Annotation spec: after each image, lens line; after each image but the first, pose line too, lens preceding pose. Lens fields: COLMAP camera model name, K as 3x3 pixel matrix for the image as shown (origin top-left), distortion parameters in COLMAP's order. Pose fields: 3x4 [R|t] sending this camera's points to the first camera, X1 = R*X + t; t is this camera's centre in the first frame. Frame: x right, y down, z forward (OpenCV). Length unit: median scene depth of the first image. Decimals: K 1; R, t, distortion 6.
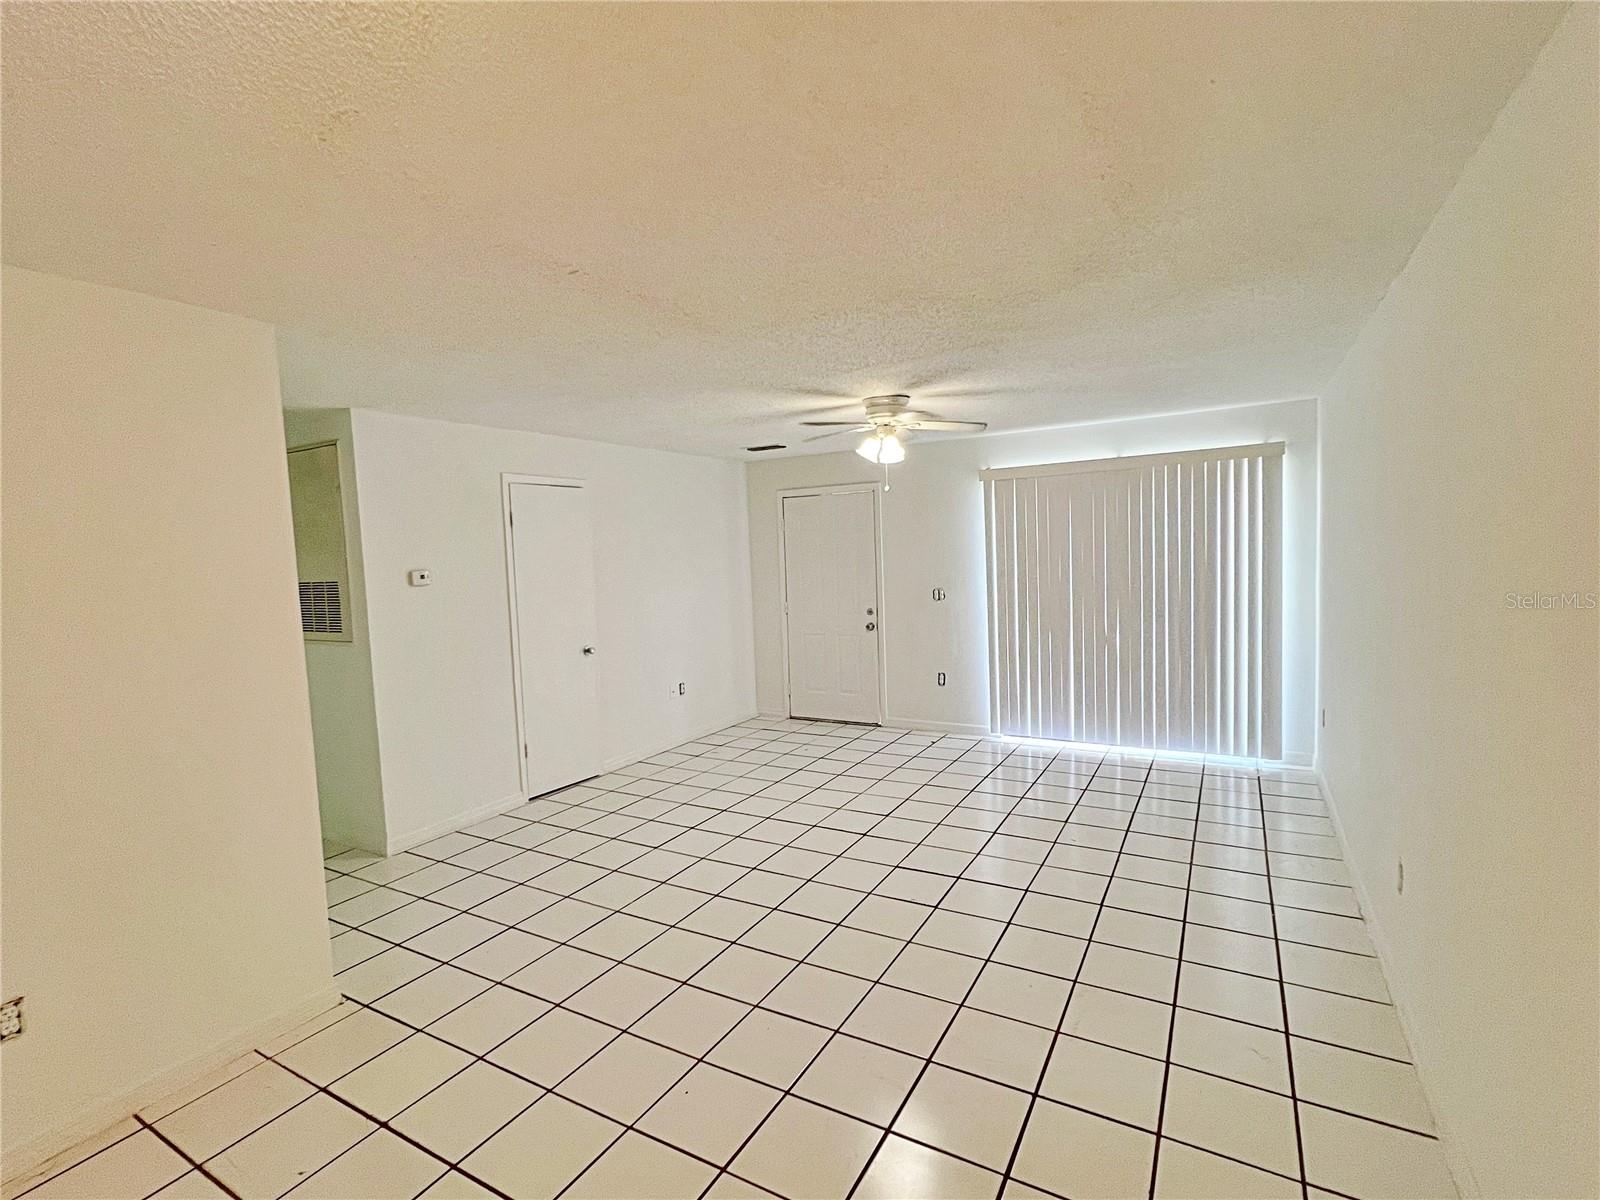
lens RADIAL K [[754.3, 0, 799.9], [0, 754.3, 606.6], [0, 0, 1]] dist [0.000116, 0.000084]
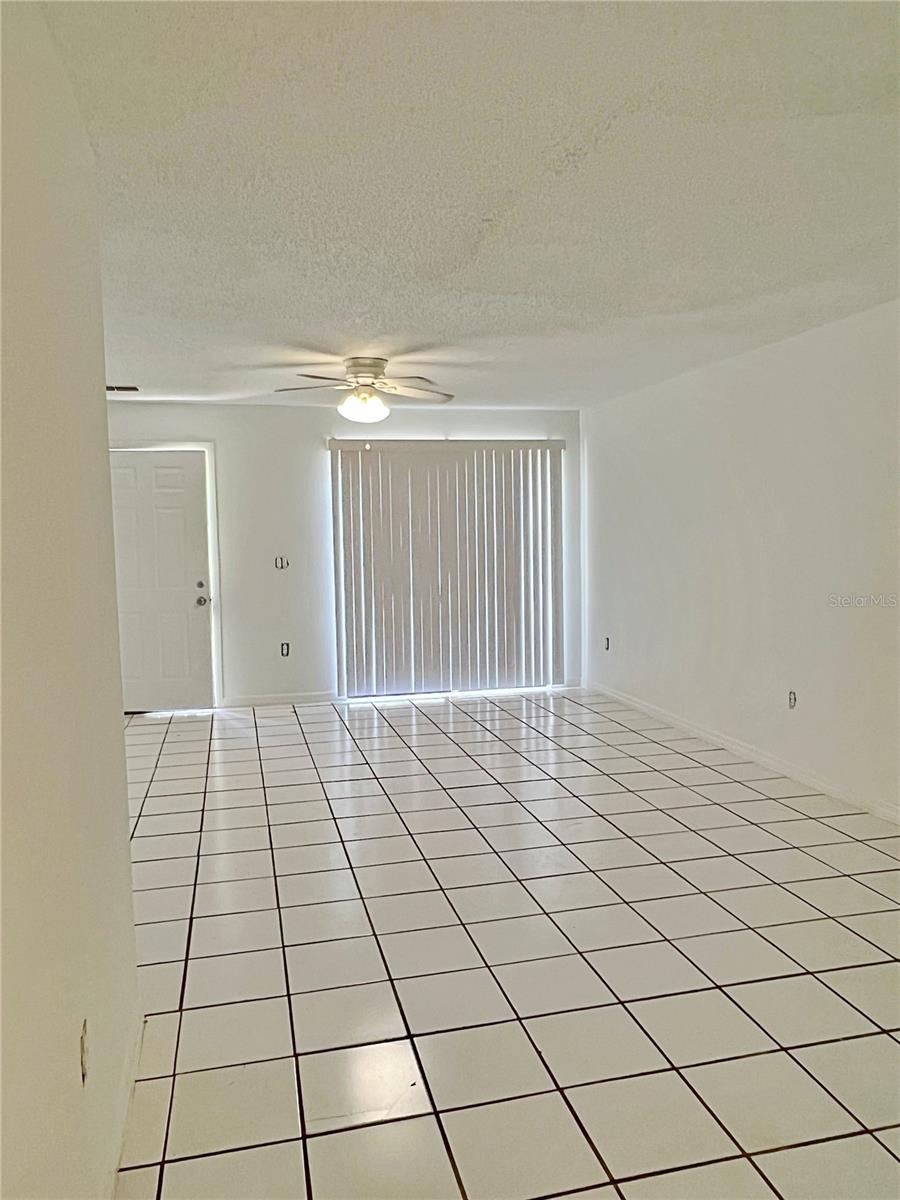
lens RADIAL K [[864.8, 0, 442.8], [0, 864.8, 588.0], [0, 0, 1]] dist [-0.013633, 0.001633]
pose [[0.730647, -0.021389, 0.682420, -0.514360], [0.044168, 0.998896, -0.015982, 0.051957], [-0.681325, 0.041818, 0.730785, 0.051245]]
